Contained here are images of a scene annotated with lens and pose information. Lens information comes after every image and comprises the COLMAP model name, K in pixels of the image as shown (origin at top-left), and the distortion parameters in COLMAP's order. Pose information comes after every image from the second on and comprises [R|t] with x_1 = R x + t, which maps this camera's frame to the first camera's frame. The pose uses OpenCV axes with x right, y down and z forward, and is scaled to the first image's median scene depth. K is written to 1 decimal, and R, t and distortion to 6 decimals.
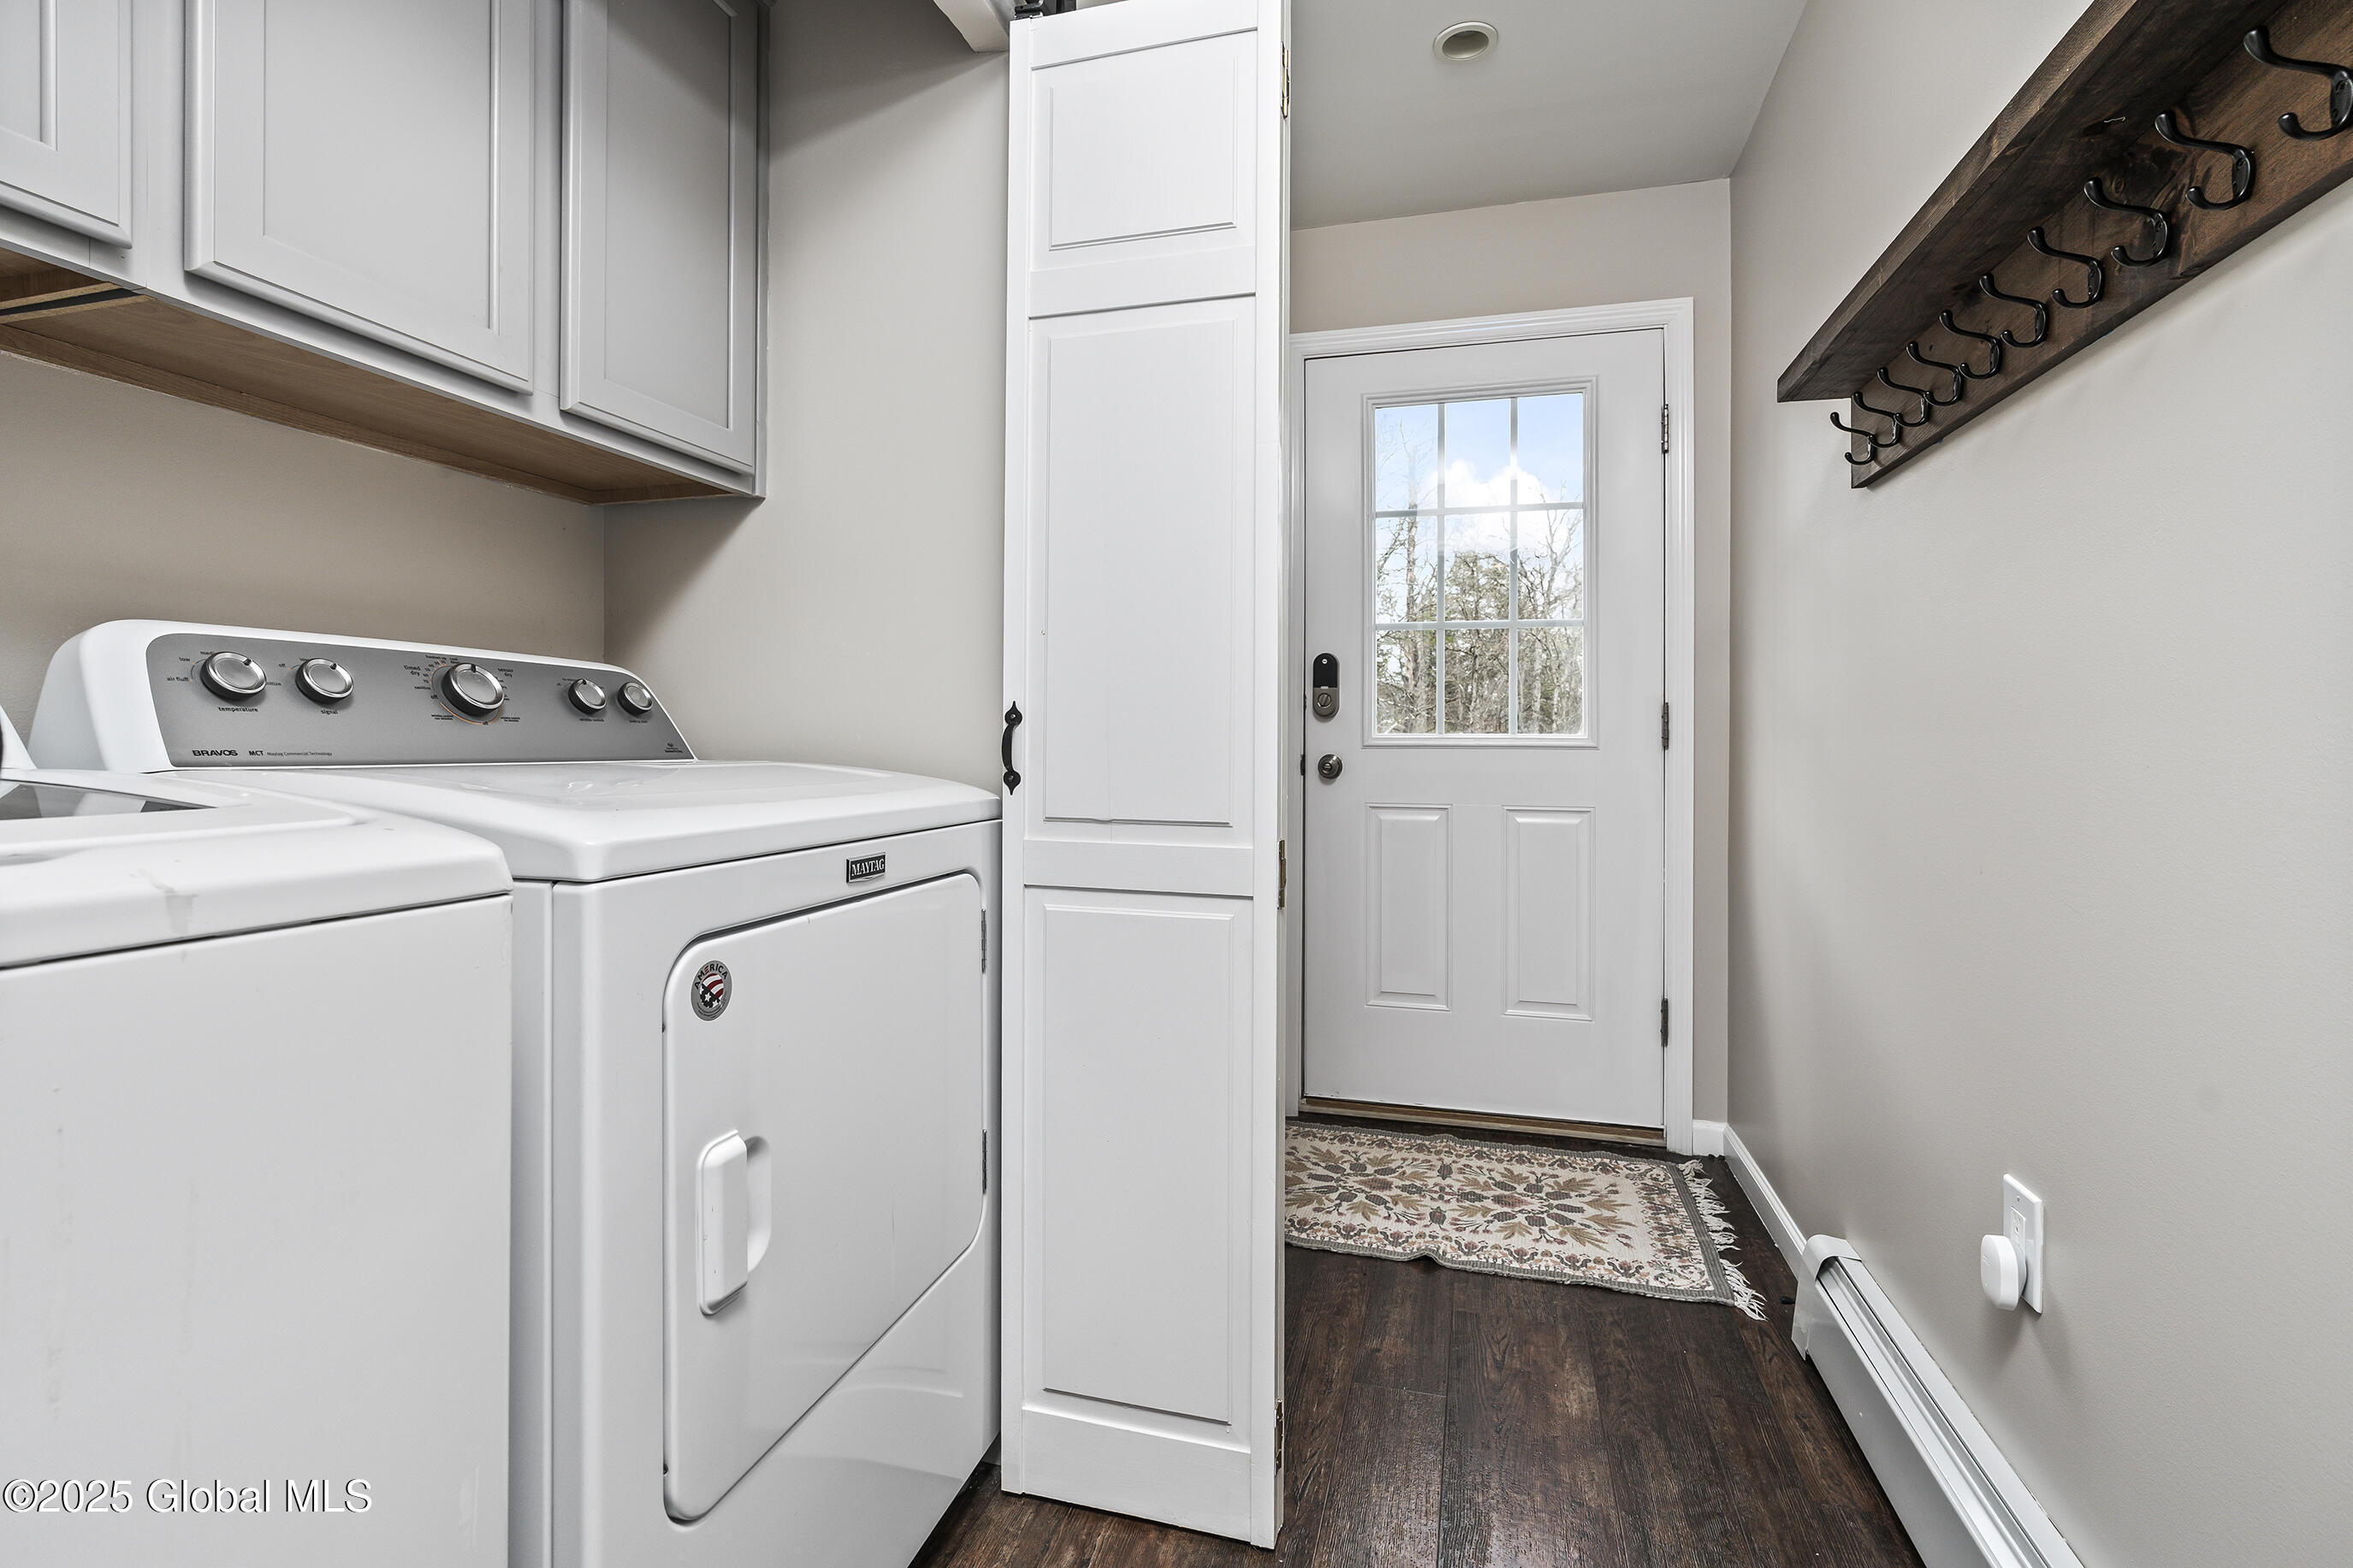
lens RADIAL K [[1068.3, 0, 1184.3], [0, 1068.3, 727.7], [0, 0, 1]] dist [-0.008469, 0.003427]
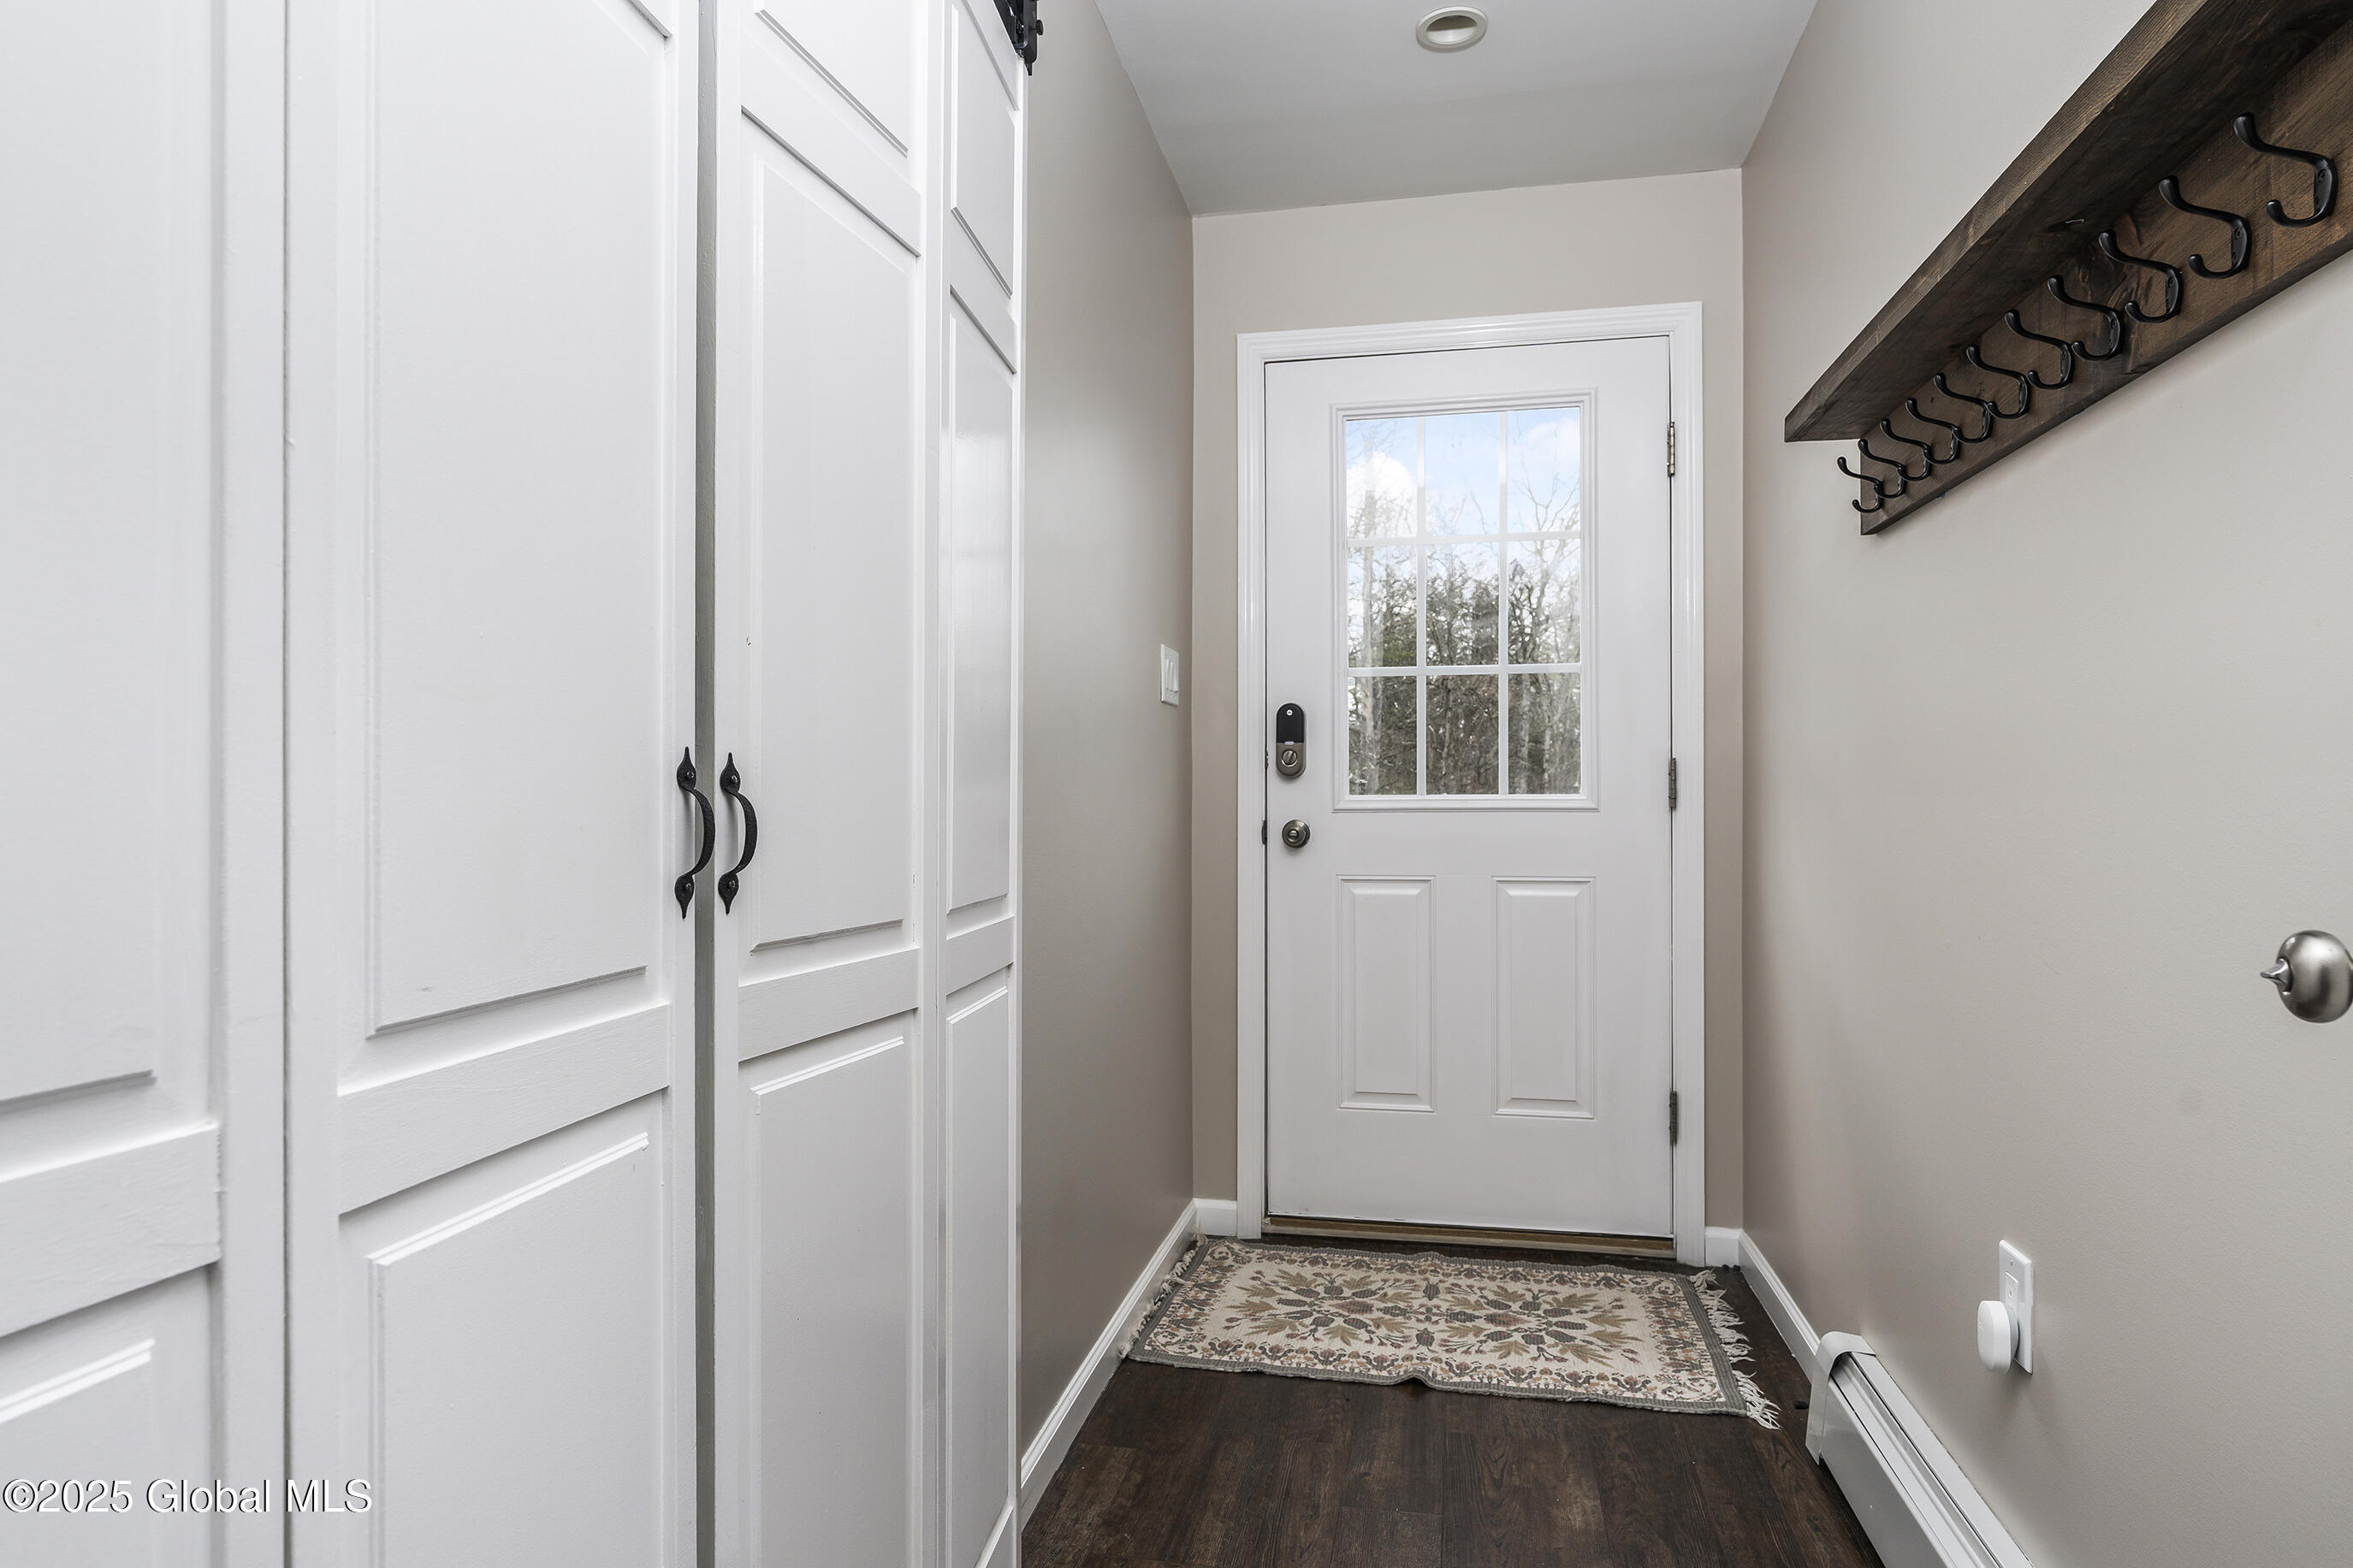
lens RADIAL K [[1360.5, 0, 1172.0], [0, 1360.5, 795.3], [0, 0, 1]] dist [0.004393, -0.002471]
pose [[0.997801, -0.008341, 0.065750, -0.053138], [0.007677, 0.999917, 0.010341, -0.010426], [-0.065830, -0.009814, 0.997783, -0.139529]]
